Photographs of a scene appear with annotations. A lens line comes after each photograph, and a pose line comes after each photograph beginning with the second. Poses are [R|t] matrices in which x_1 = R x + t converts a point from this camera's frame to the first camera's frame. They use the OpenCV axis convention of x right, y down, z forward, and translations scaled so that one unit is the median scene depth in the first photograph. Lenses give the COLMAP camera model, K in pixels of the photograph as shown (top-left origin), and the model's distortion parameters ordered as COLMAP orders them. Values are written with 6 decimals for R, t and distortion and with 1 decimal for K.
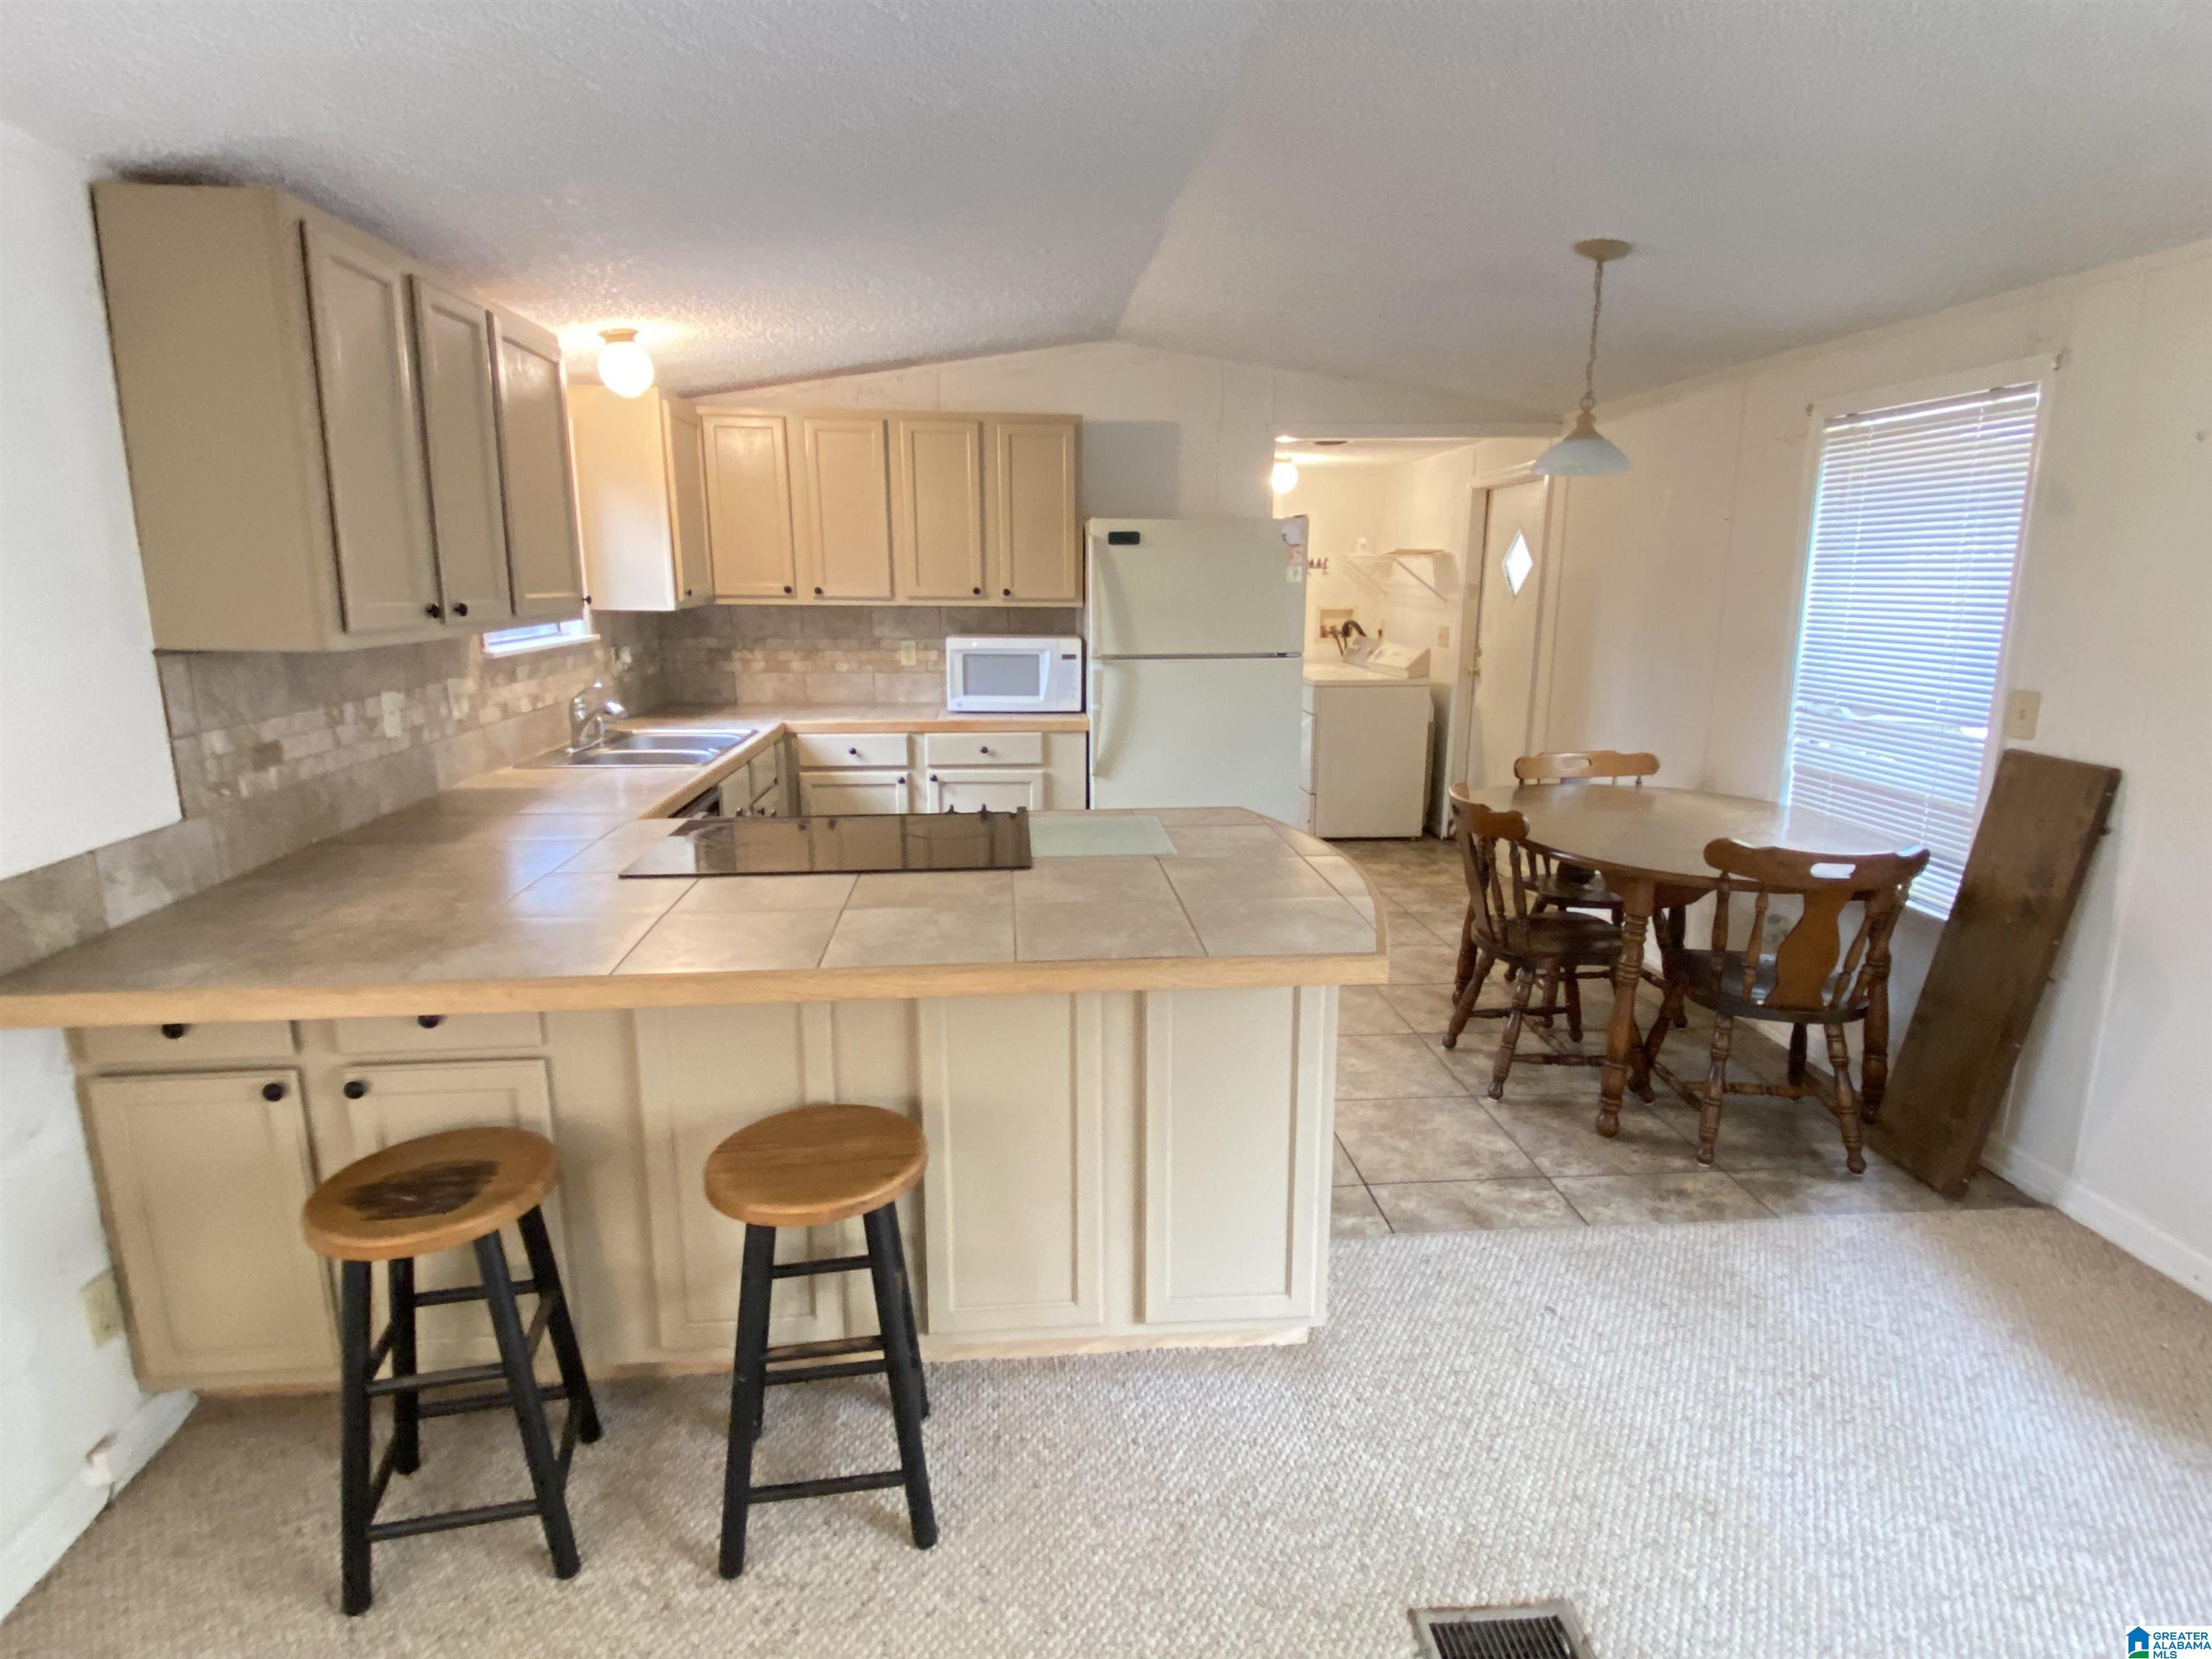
lens RADIAL K [[1184.6, 0, 1100.1], [0, 1184.6, 823.5], [0, 0, 1]] dist [0.119849, -0.057234]
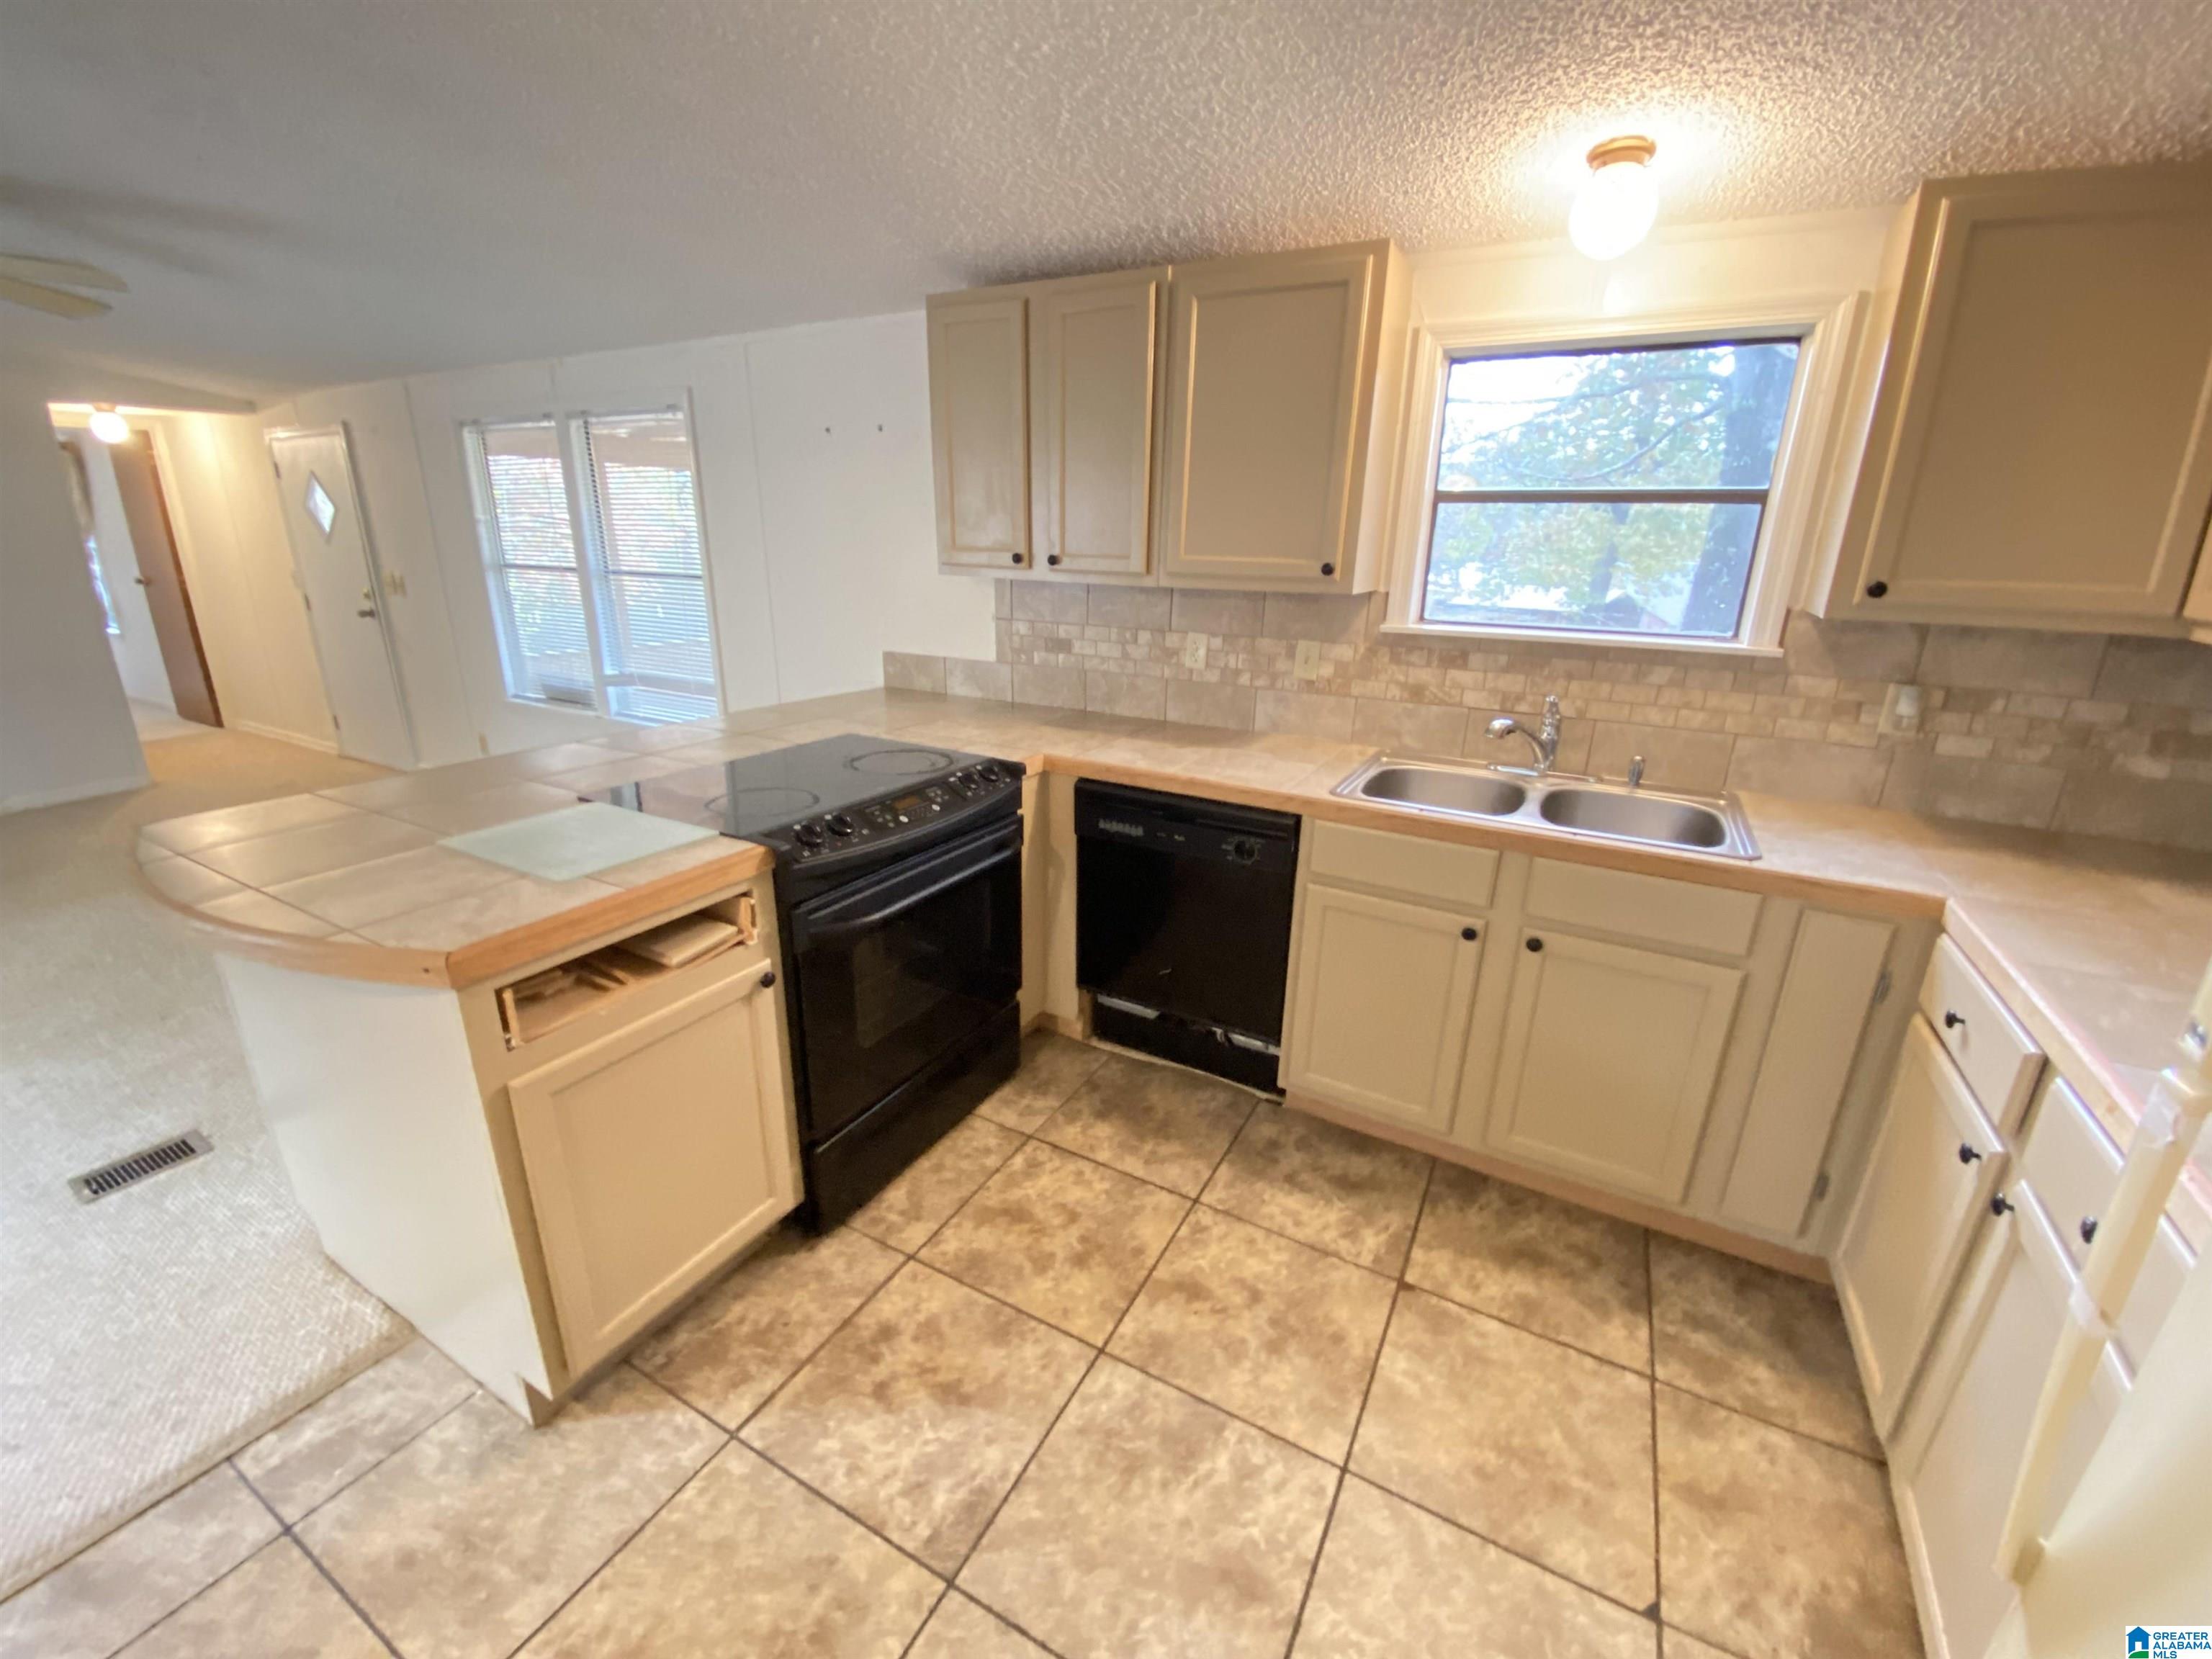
lens RADIAL K [[895.4, 0, 1107.6], [0, 895.4, 821.6], [0, 0, 1]] dist [0.036163, -0.028261]
pose [[-0.554872, 0.240578, -0.796391, 0.172817], [-0.197782, 0.891683, 0.407166, -0.194435], [0.808084, 0.383437, -0.447188, 0.937879]]
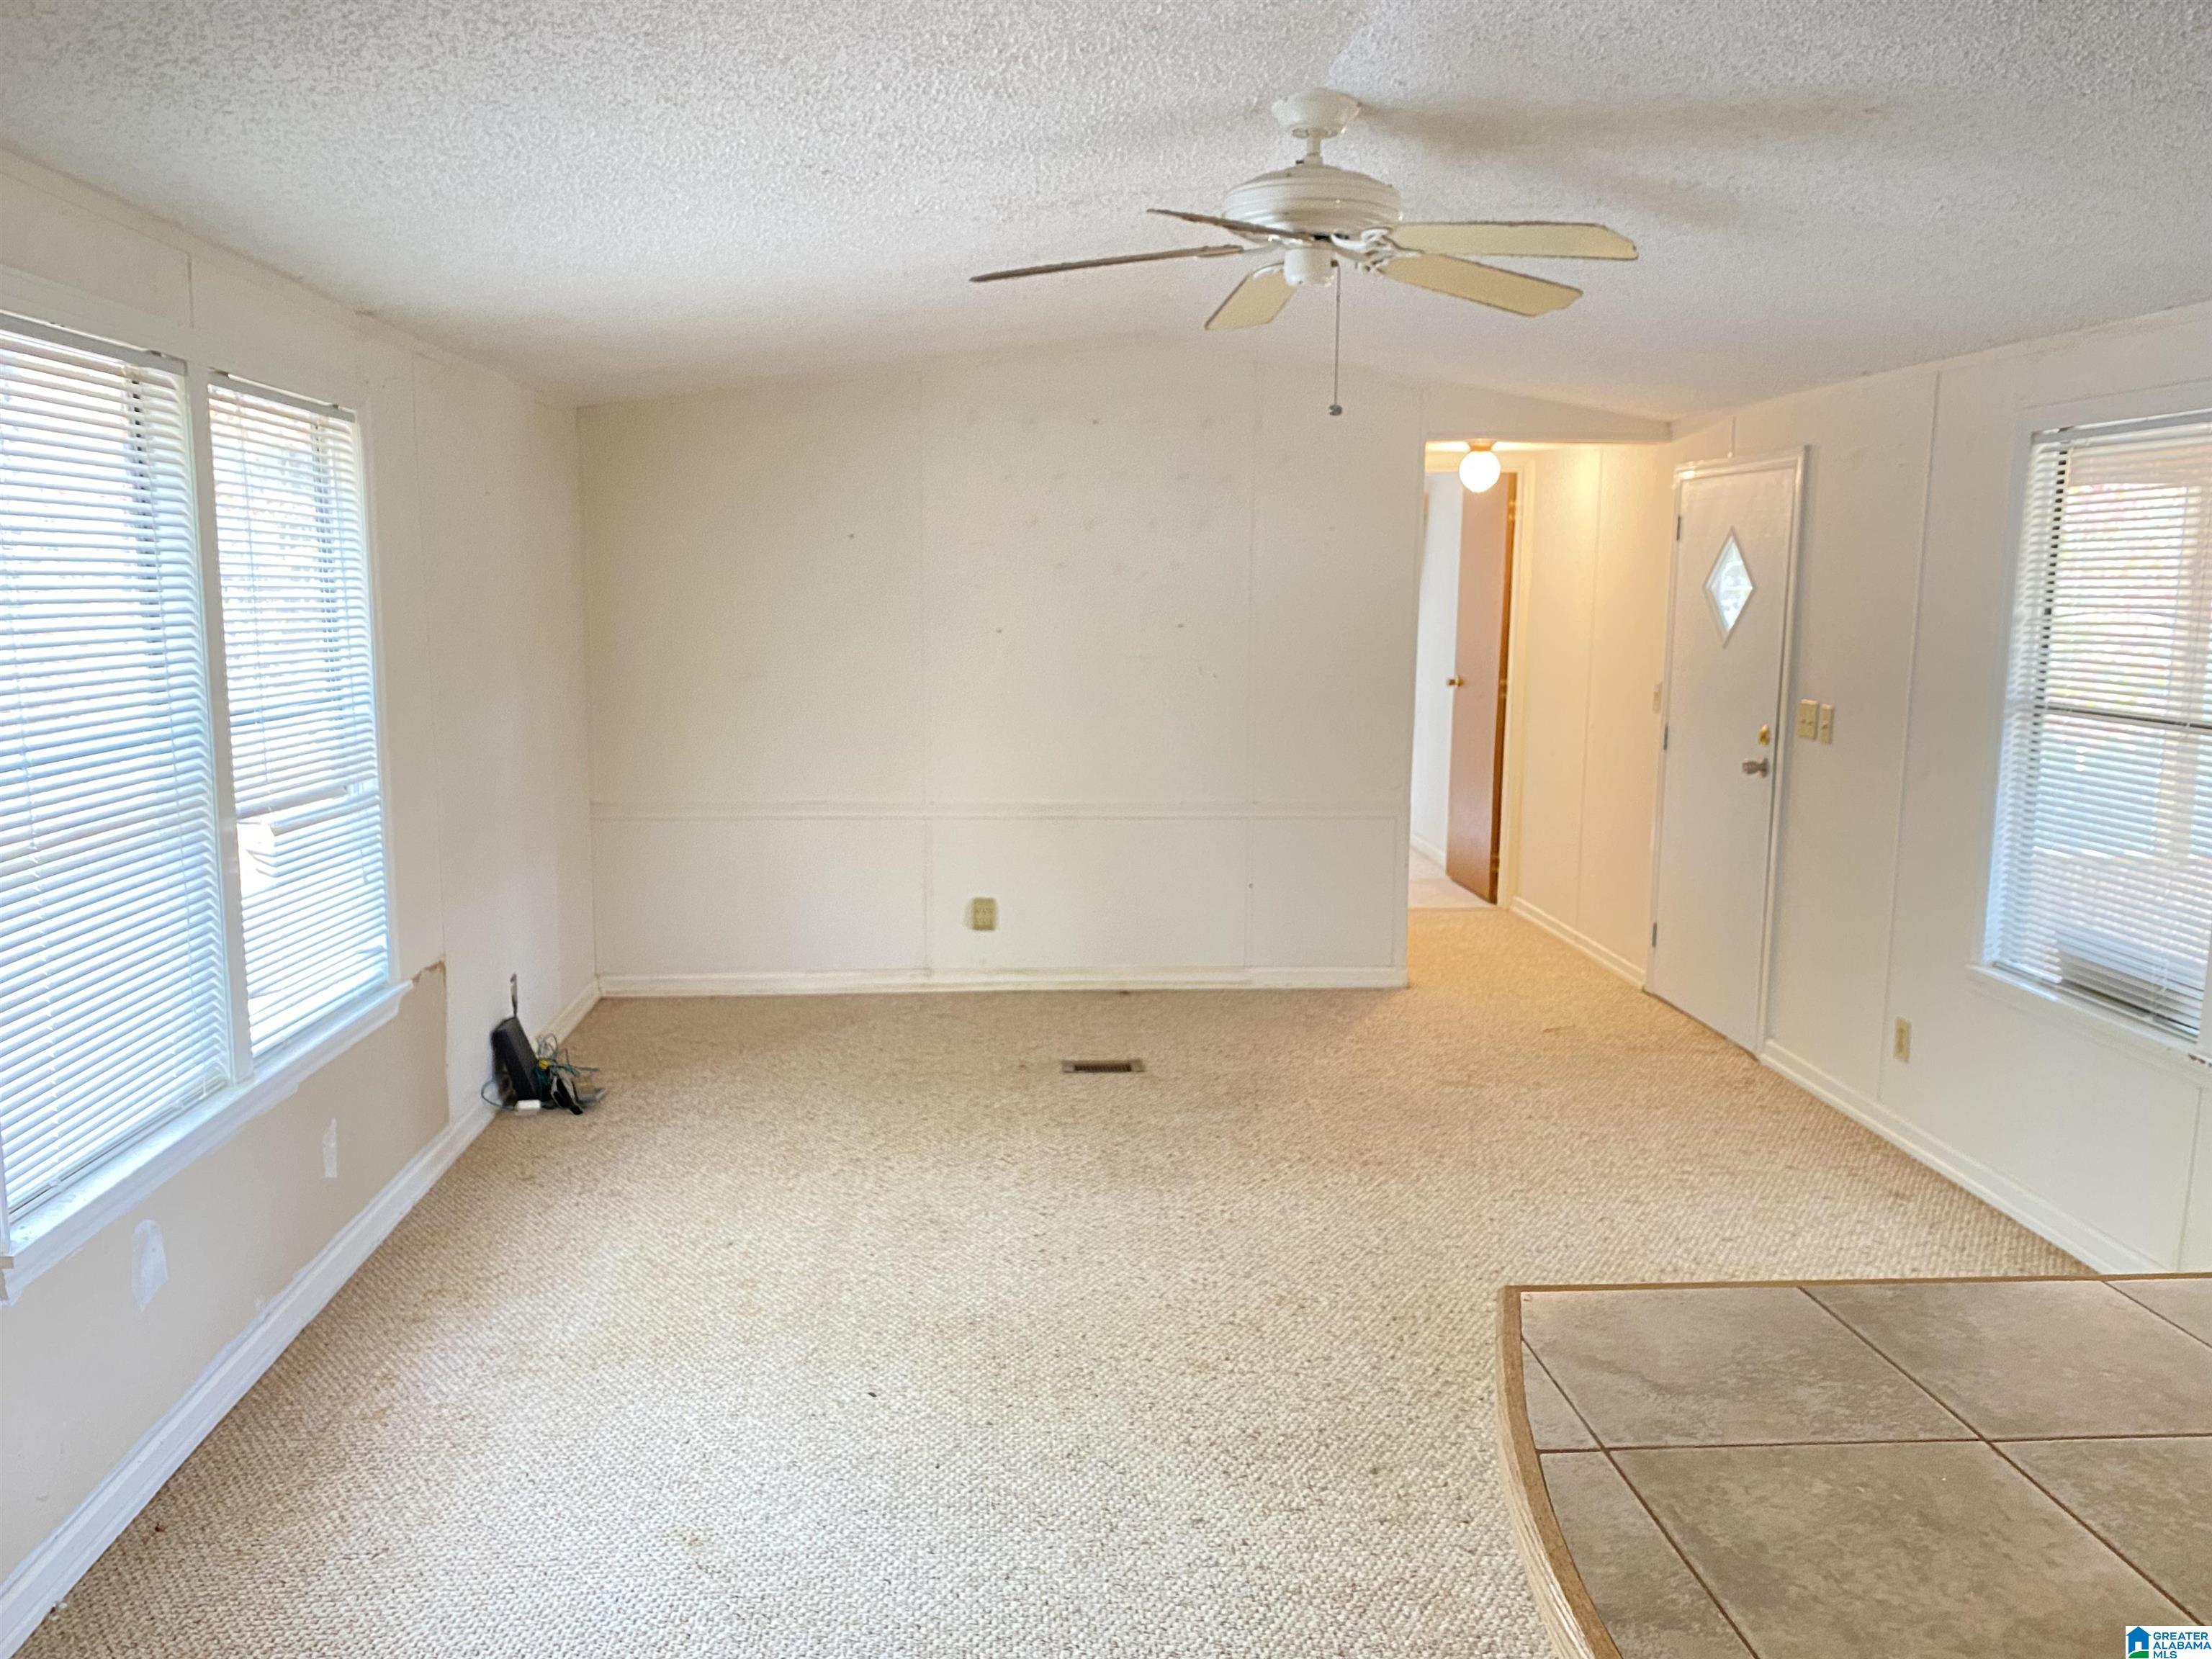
lens RADIAL K [[1718.1, 0, 1049.8], [0, 1718.1, 827.9], [0, 0, 1]] dist [-0.004982, -0.004484]
pose [[-0.999427, -0.014400, 0.030647, 0.187106], [-0.002551, 0.934513, 0.355920, -0.171816], [-0.033765, 0.355638, -0.934014, 0.730458]]
